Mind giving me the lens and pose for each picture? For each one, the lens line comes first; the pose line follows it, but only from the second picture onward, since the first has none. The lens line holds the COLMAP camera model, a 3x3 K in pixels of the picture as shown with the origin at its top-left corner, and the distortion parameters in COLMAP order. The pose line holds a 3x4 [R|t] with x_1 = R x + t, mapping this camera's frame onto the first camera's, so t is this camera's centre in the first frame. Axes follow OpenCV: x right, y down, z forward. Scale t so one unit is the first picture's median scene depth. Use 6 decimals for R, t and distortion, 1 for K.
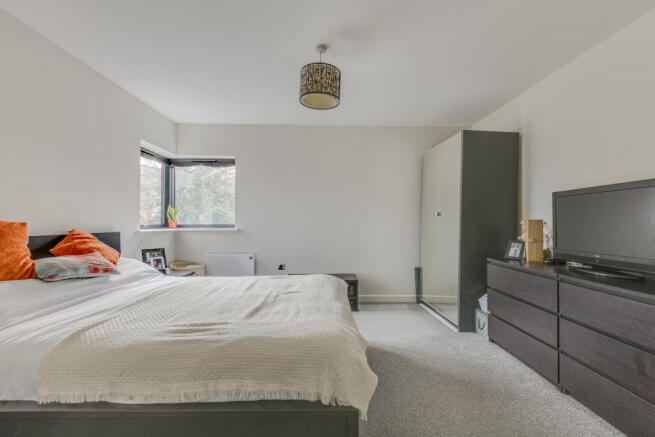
lens RADIAL K [[297.4, 0, 327.5], [0, 297.4, 218.5], [0, 0, 1]] dist [0.029182, -0.000172]
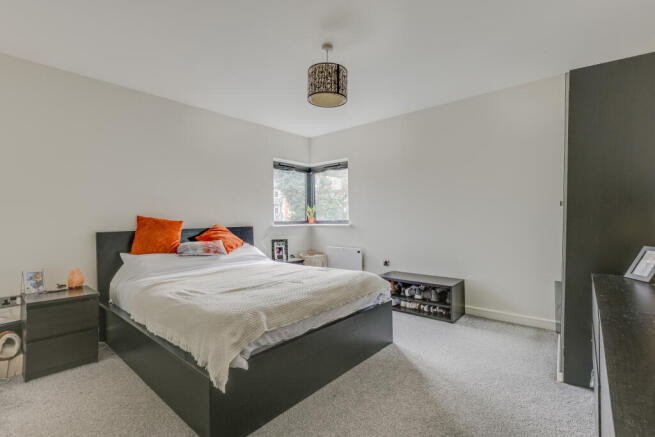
lens RADIAL K [[300.8, 0, 327.5], [0, 300.8, 218.5], [0, 0, 1]] dist [0.002561, -0.000465]
pose [[0.746604, -0.011623, -0.665167, 0.540387], [0.022933, 0.999703, 0.008272, 0.002625], [0.664873, -0.021430, 0.746649, 0.188182]]
